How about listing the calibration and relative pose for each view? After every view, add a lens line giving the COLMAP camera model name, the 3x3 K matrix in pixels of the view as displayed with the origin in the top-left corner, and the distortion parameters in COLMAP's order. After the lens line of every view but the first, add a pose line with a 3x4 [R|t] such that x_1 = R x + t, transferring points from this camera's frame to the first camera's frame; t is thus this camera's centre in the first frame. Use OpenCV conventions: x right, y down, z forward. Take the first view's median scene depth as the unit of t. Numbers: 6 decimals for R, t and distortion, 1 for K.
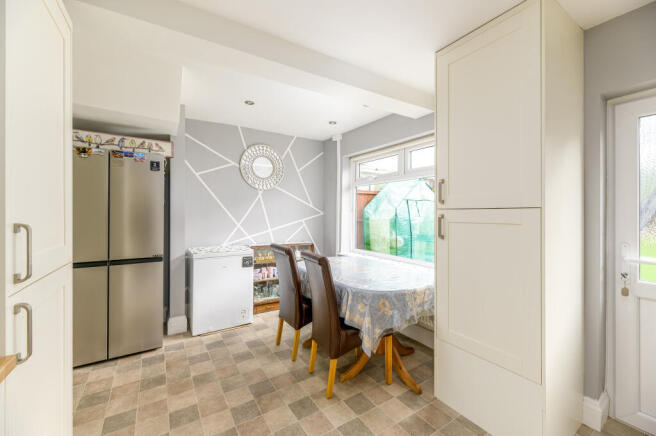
lens RADIAL K [[263.8, 0, 325.3], [0, 263.8, 215.4], [0, 0, 1]] dist [0.001611, 0.000143]
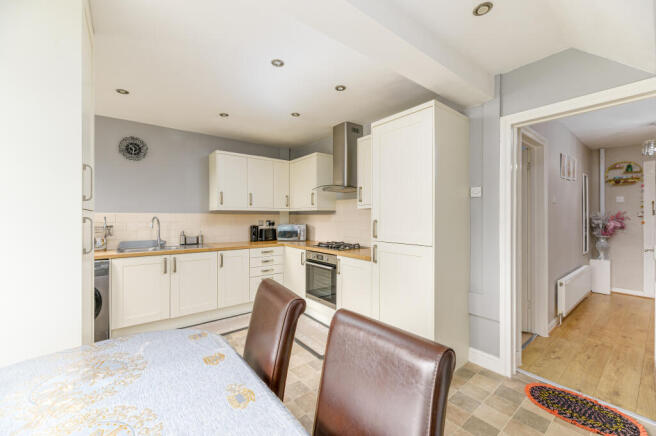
lens RADIAL K [[263.8, 0, 327.1], [0, 263.8, 216.8], [0, 0, 1]] dist [0.001611, 0.000143]
pose [[-0.993507, -0.004824, -0.113670, -0.056513], [-0.005036, 0.999986, 0.001577, -0.004727], [0.113660, 0.002139, -0.993517, 1.302548]]
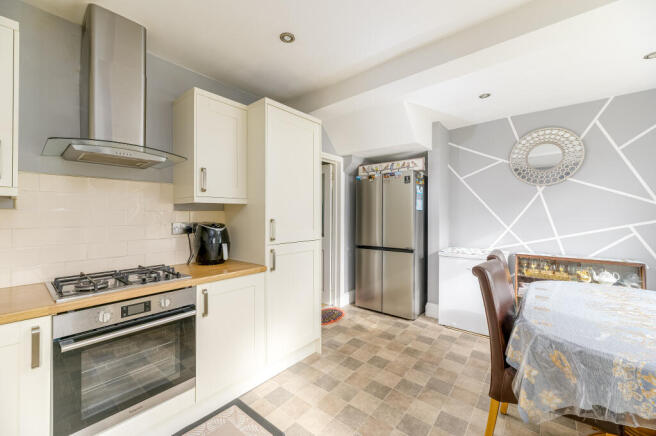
lens RADIAL K [[263.8, 0, 325.6], [0, 263.8, 217.1], [0, 0, 1]] dist [0.001611, 0.000143]
pose [[0.314135, 0.002469, -0.949375, 0.490748], [-0.004157, 0.999991, 0.001225, -0.000434], [0.949369, 0.003562, 0.314142, 0.210780]]
